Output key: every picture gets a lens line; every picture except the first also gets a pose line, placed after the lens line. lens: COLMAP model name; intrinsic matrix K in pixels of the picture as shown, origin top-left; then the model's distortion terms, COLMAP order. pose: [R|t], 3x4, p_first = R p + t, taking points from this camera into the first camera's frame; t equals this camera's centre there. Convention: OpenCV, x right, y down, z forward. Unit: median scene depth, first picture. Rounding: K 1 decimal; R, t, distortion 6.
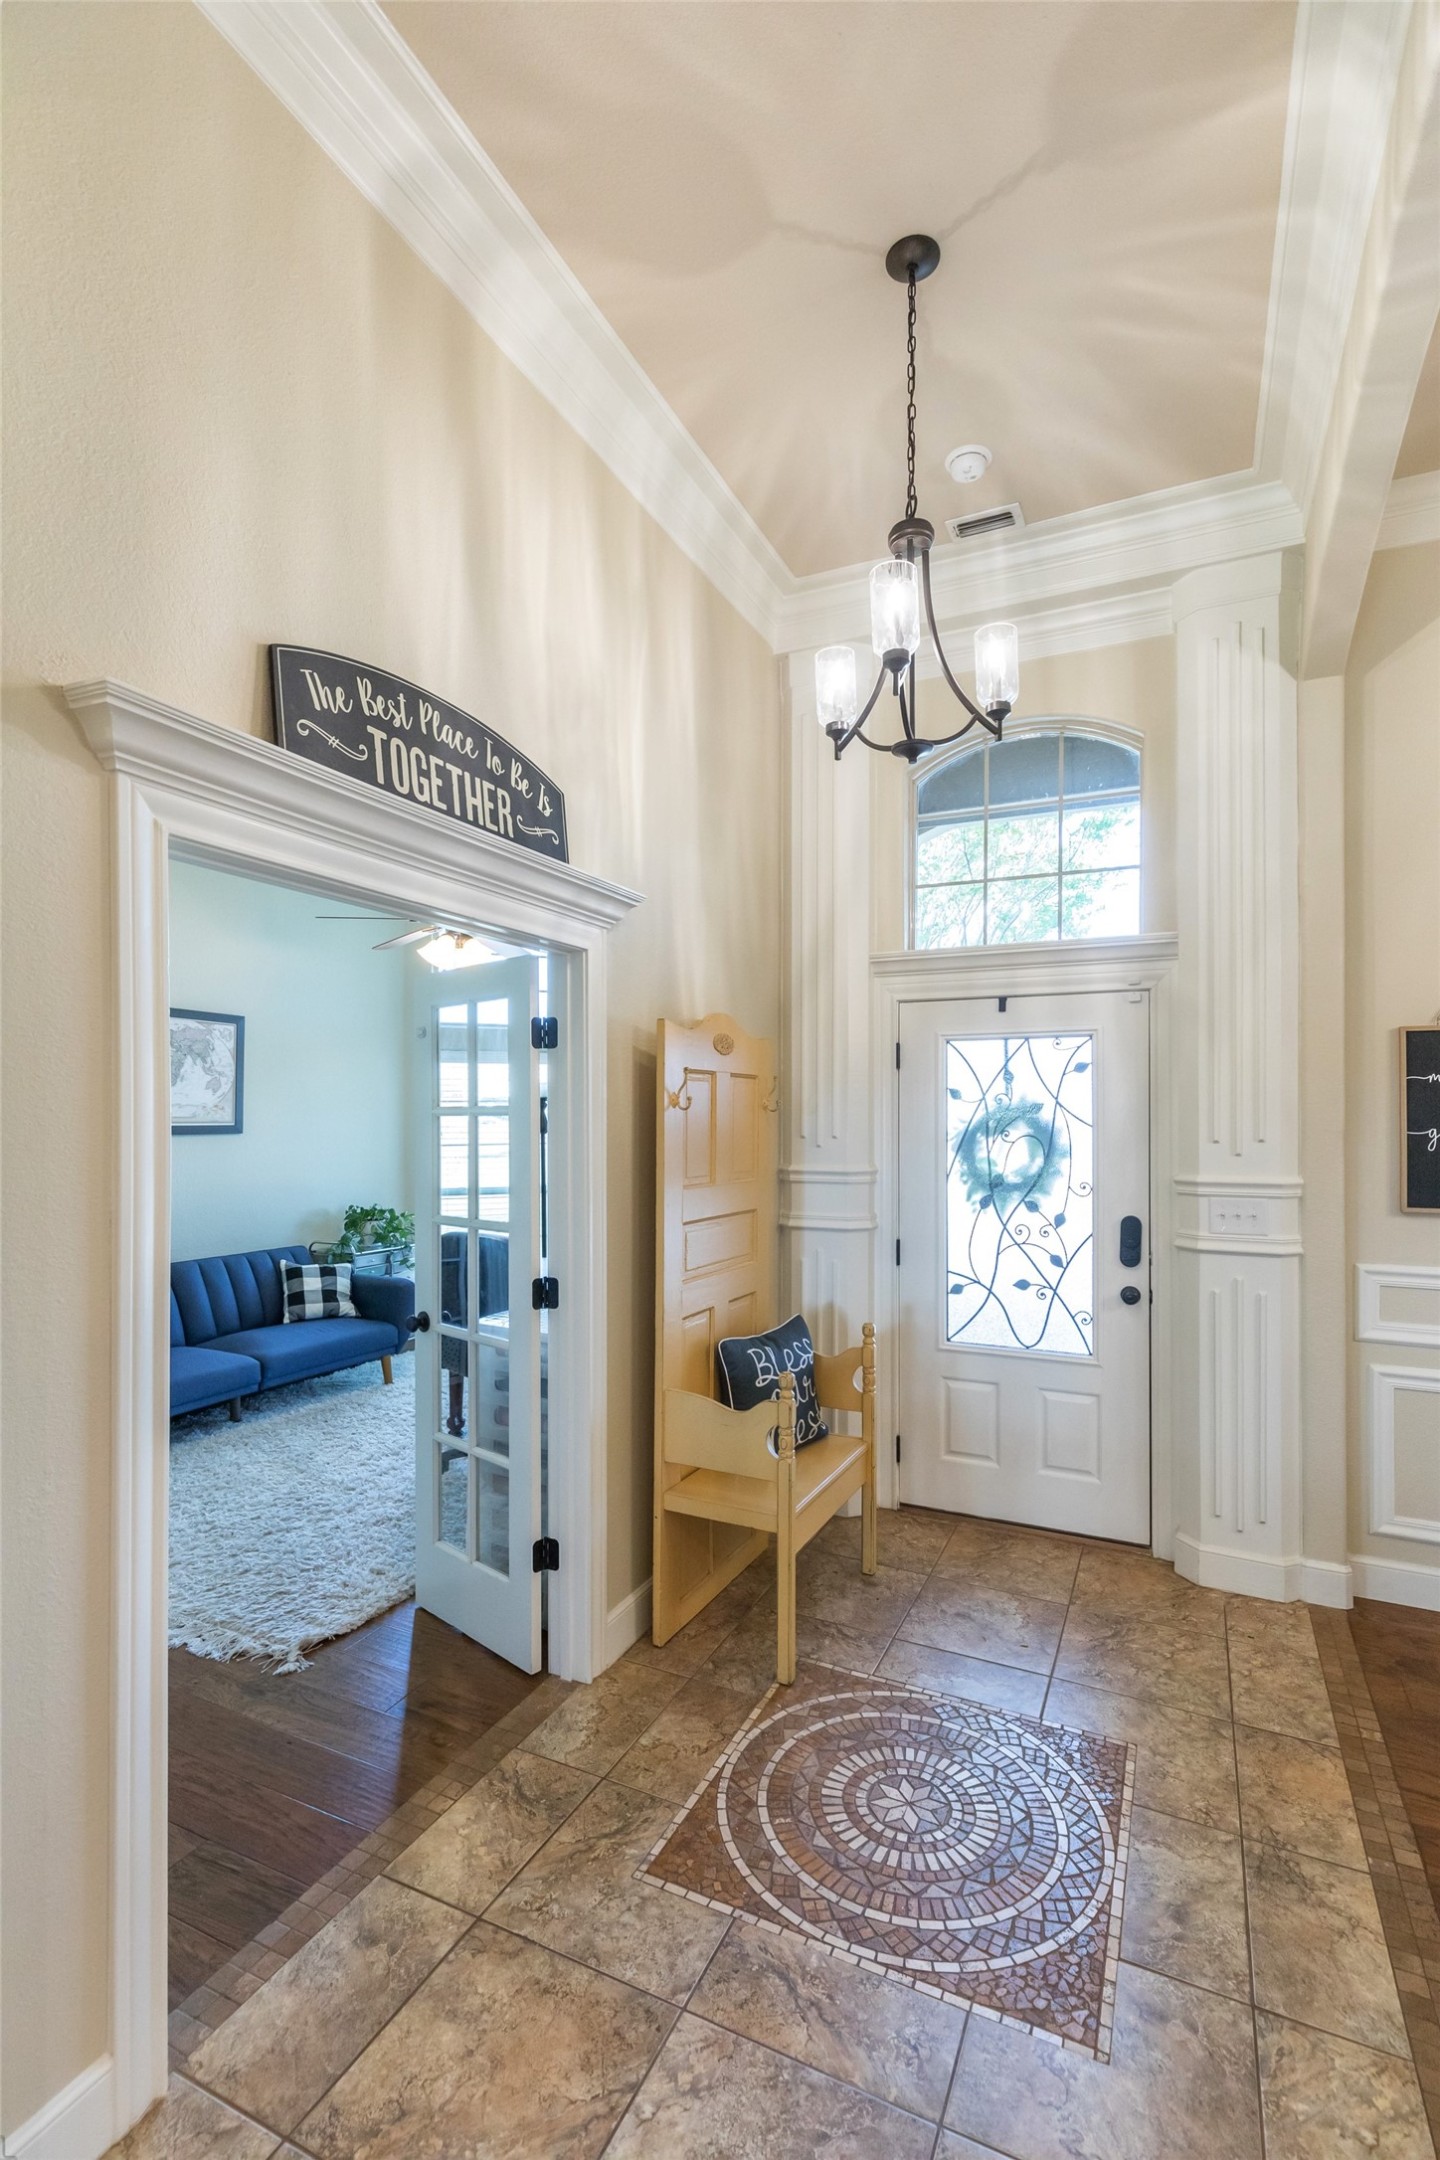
lens RADIAL K [[967.8, 0, 740.2], [0, 967.8, 1107.2], [0, 0, 1]] dist [0.009757, -0.003020]
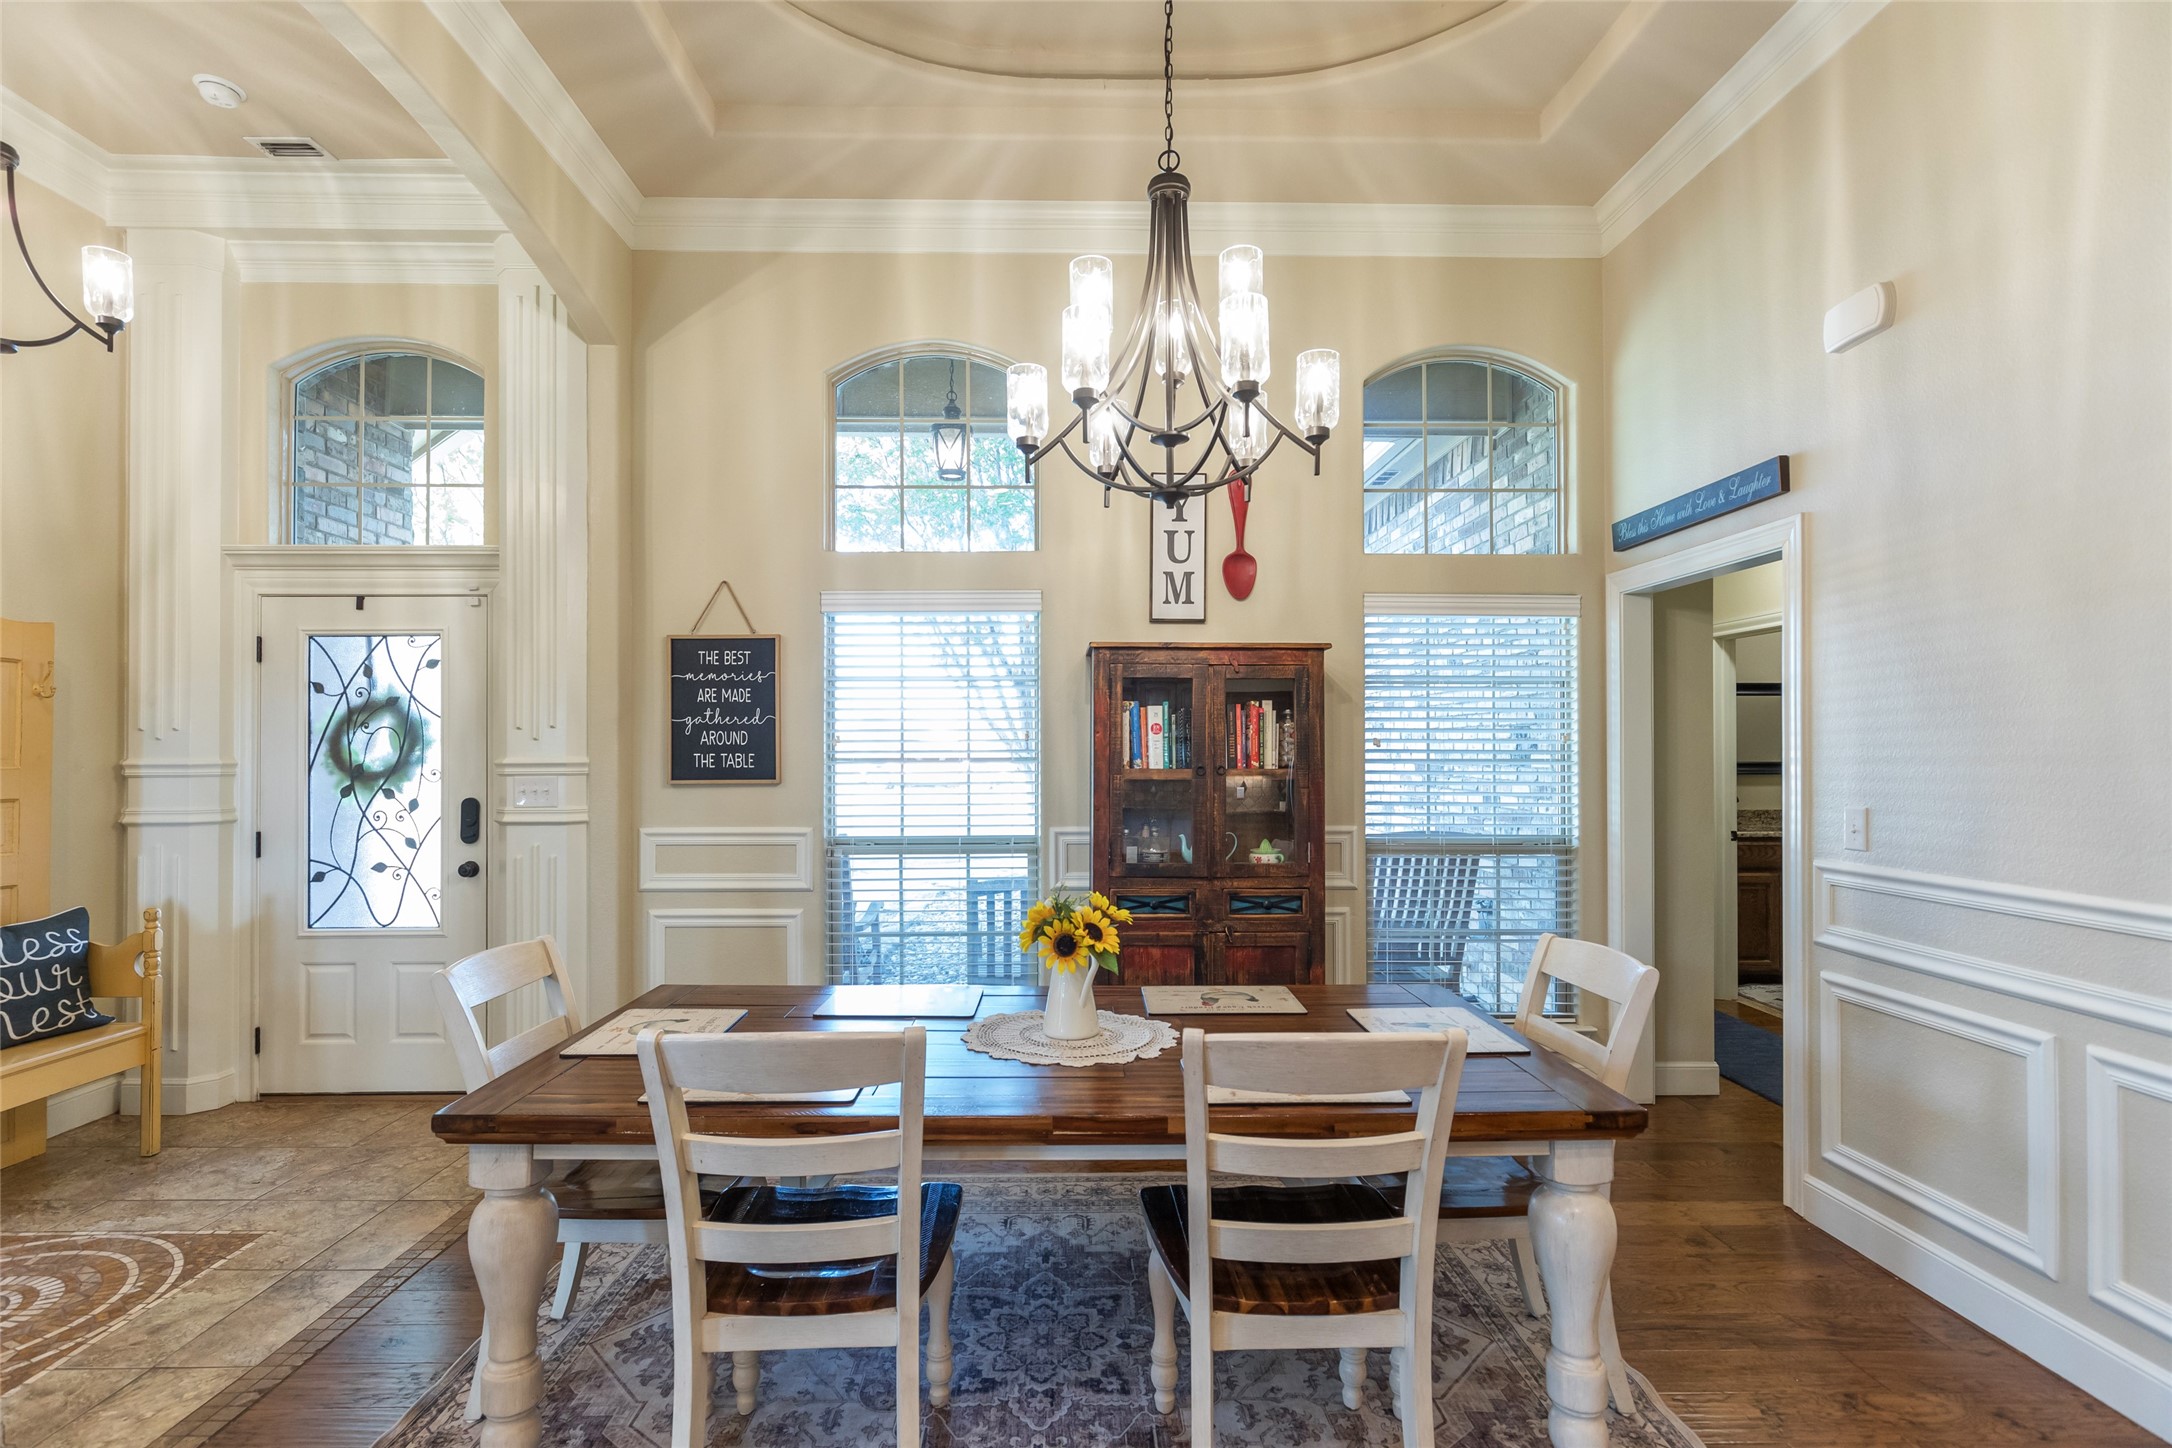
lens RADIAL K [[1048.5, 0, 1105.3], [0, 1048.5, 739.4], [0, 0, 1]] dist [-0.011444, 0.005196]
pose [[0.901049, 0.001737, 0.433715, 0.481097], [0.001508, 0.999973, -0.007137, 0.048980], [-0.433715, 0.007085, 0.901022, -0.354368]]
